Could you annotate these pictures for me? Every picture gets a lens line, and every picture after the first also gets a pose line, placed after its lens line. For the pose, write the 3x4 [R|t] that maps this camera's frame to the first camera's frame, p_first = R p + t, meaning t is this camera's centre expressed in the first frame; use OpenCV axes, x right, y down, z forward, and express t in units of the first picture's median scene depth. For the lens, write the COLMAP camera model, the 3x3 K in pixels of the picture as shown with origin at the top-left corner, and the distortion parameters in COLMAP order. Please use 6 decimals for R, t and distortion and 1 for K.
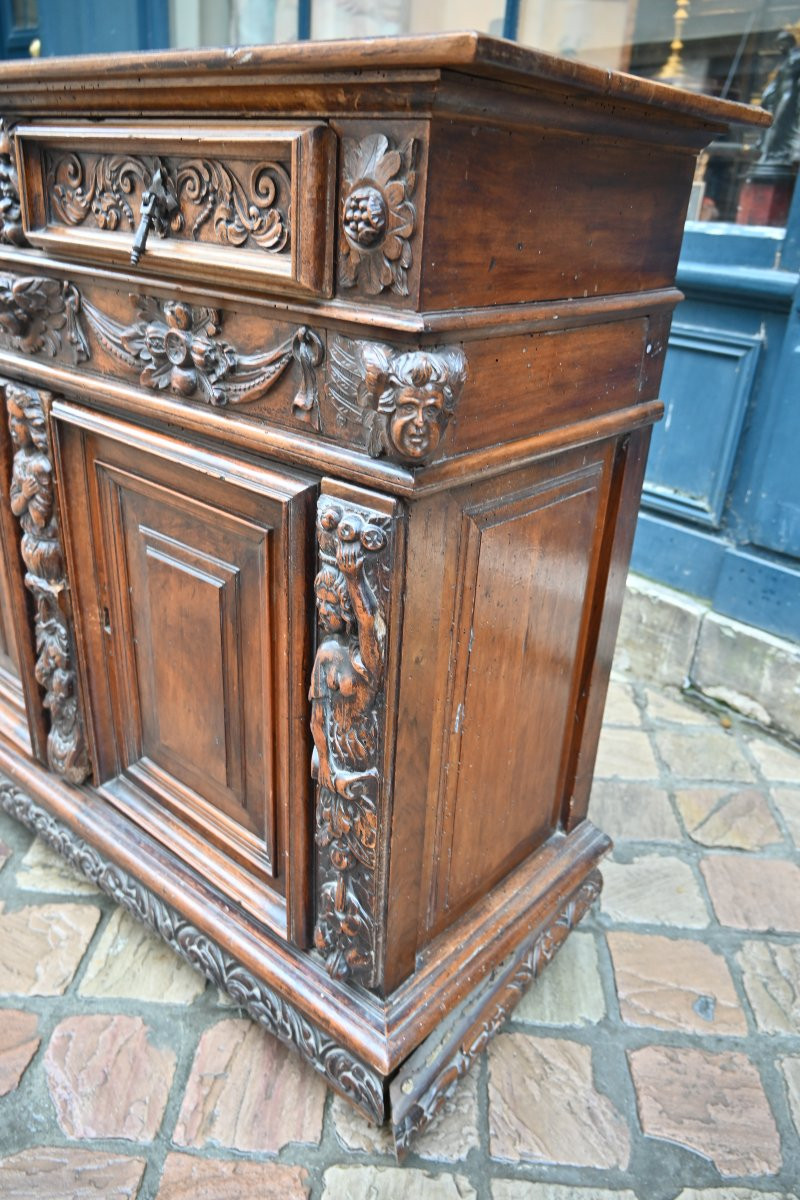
lens RADIAL K [[910.1, 0, 401.9], [0, 910.1, 599.9], [0, 0, 1]] dist [0.023792, -0.024653]
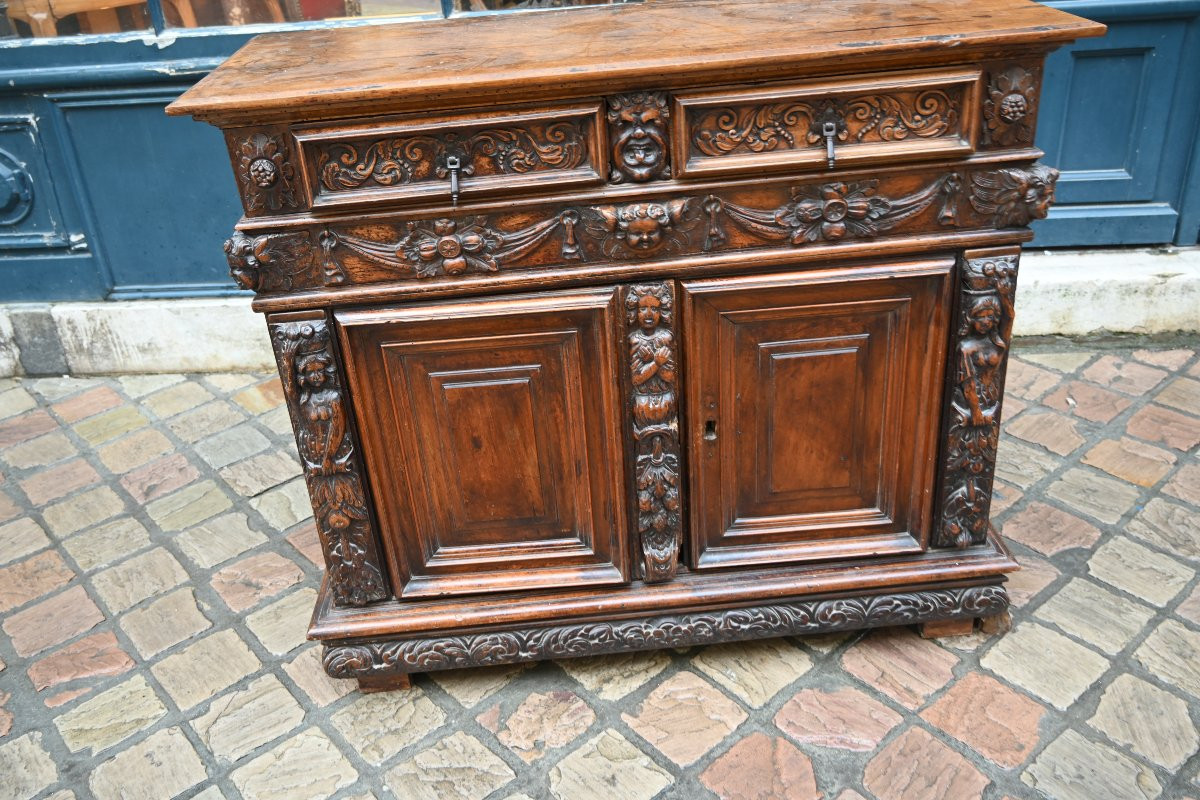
lens RADIAL K [[1068.8, 0, 598.7], [0, 1068.8, 400.7], [0, 0, 1]] dist [0.010886, -0.020710]
pose [[0.717480, -0.421141, 0.554854, -1.416604], [0.386152, 0.903412, 0.186369, -0.405312], [-0.579749, 0.080542, 0.810804, -0.174014]]
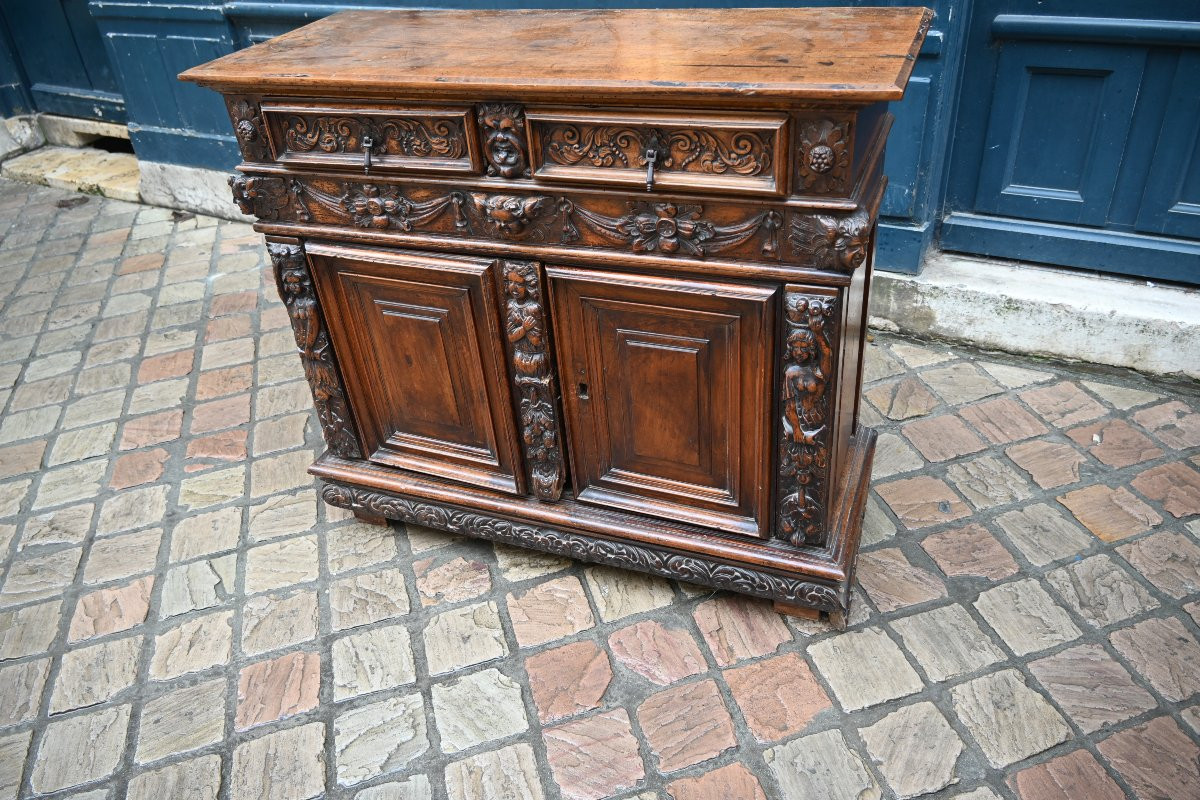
lens RADIAL K [[910.1, 0, 599.2], [0, 910.1, 400.0], [0, 0, 1]] dist [0.023792, -0.024653]
pose [[0.936804, -0.286814, 0.200337, -0.682013], [0.252867, 0.950832, 0.178823, -0.260786], [-0.241776, -0.116863, 0.963269, -0.563917]]
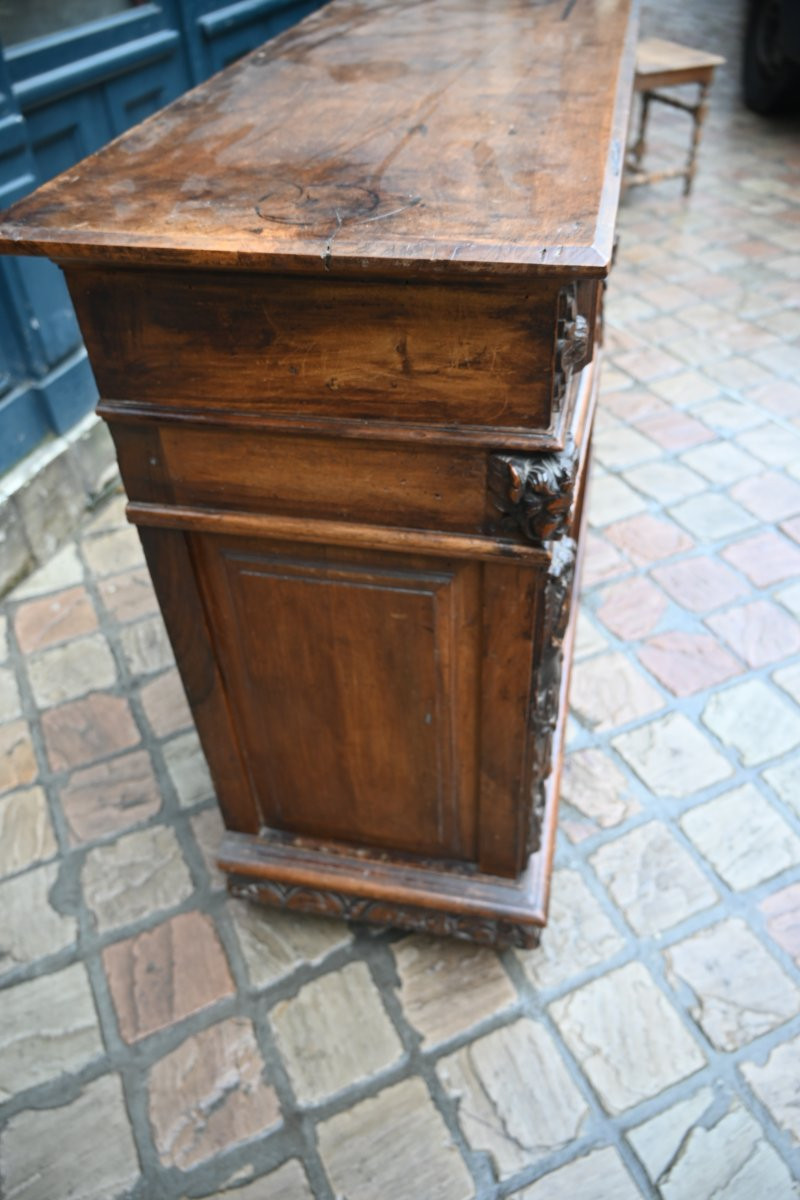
lens RADIAL K [[910.1, 0, 399.9], [0, 910.1, 599.3], [0, 0, 1]] dist [0.023792, -0.024653]
pose [[-0.474445, -0.598486, 0.645536, -1.367653], [0.388100, 0.515996, 0.763627, -1.121583], [-0.790114, 0.612832, -0.012540, 1.503887]]
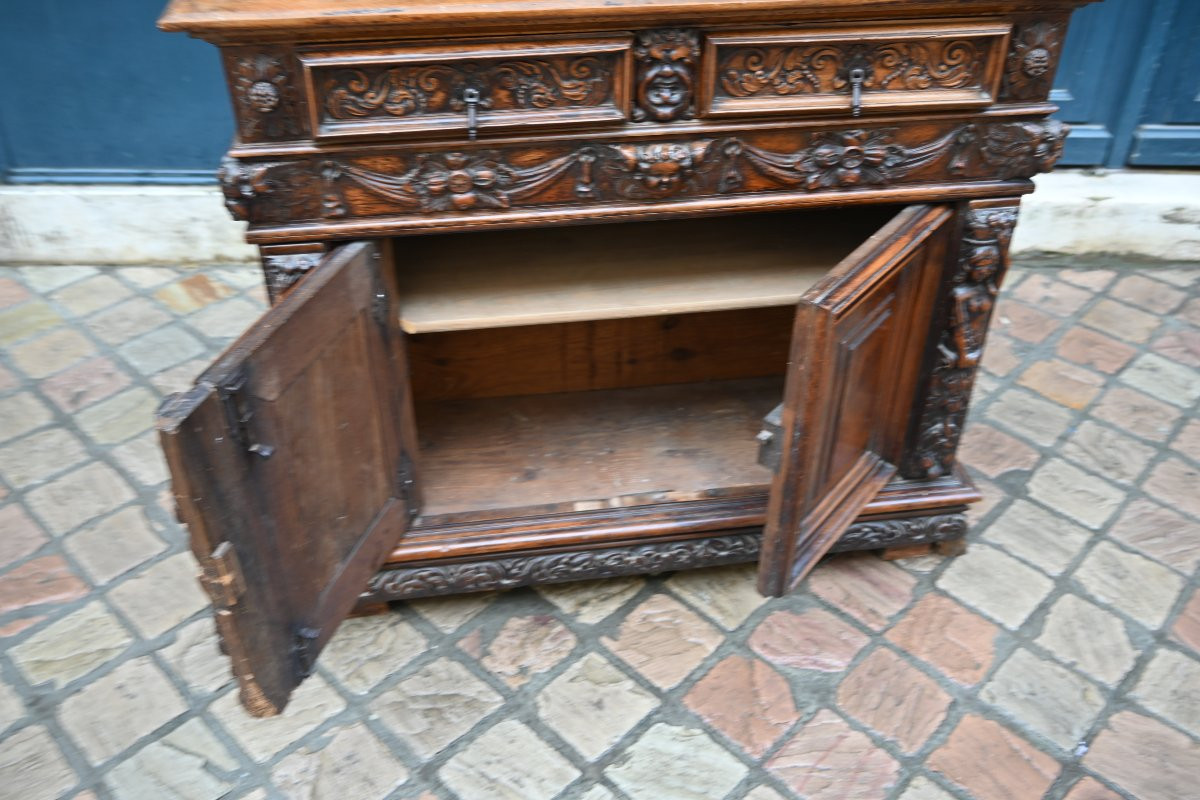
lens RADIAL K [[1068.8, 0, 599.2], [0, 1068.8, 401.2], [0, 0, 1]] dist [0.010886, -0.020710]
pose [[0.656535, -0.480523, 0.581429, -1.492686], [0.338873, 0.876555, 0.341784, -0.571772], [-0.673890, -0.027363, 0.738325, -0.037834]]
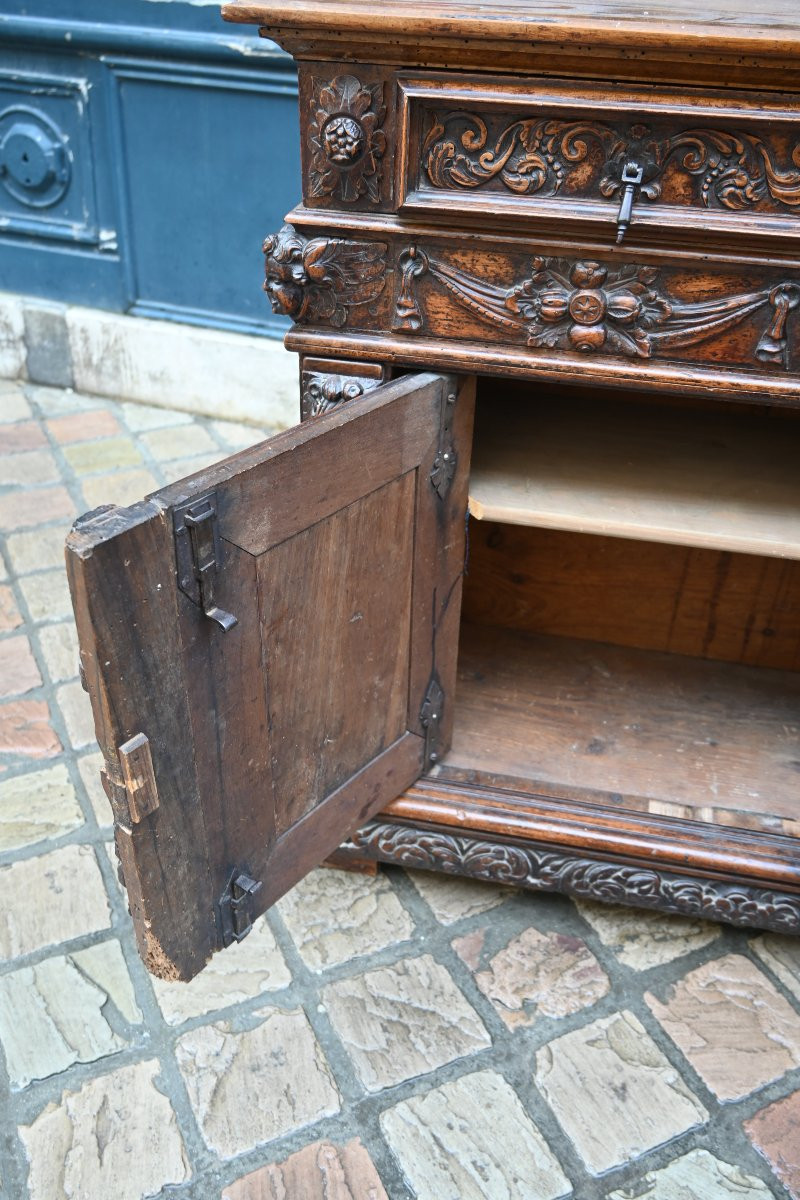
lens RADIAL K [[1068.8, 0, 403.5], [0, 1068.8, 599.8], [0, 0, 1]] dist [0.010886, -0.020710]
pose [[0.875675, -0.282970, 0.391307, -1.250657], [0.209975, 0.952831, 0.219143, -0.396055], [-0.434860, -0.109733, 0.893787, 0.317776]]
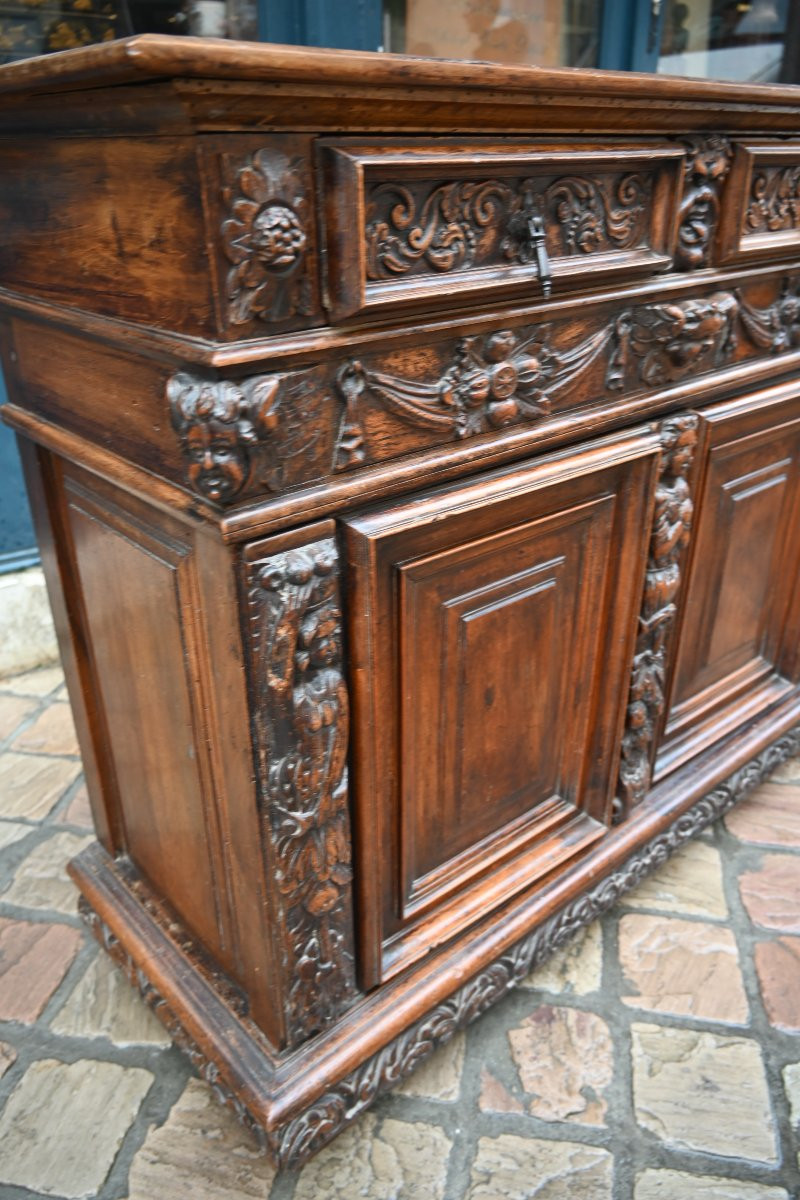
lens RADIAL K [[910.1, 0, 400.2], [0, 910.1, 600.1], [0, 0, 1]] dist [0.023792, -0.024653]
pose [[0.135582, -0.481832, 0.865711, -1.429476], [0.426141, 0.817186, 0.388085, -0.592824], [-0.894439, 0.316297, 0.316125, 1.056286]]
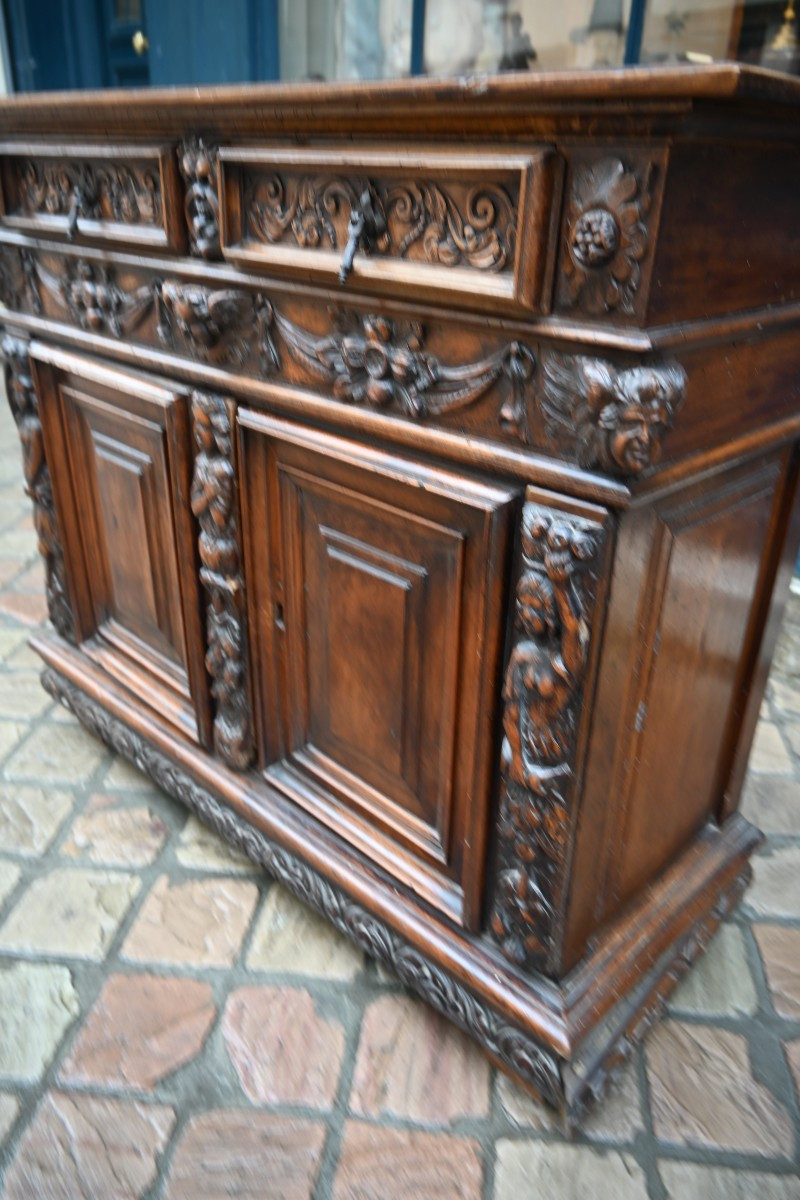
lens RADIAL K [[910.1, 0, 400.7], [0, 910.1, 599.3], [0, 0, 1]] dist [0.023792, -0.024653]
pose [[0.997098, 0.004330, -0.075999, -0.116997], [-0.002548, 0.999720, 0.023527, -0.023583], [0.076080, -0.023265, 0.996830, -0.037077]]
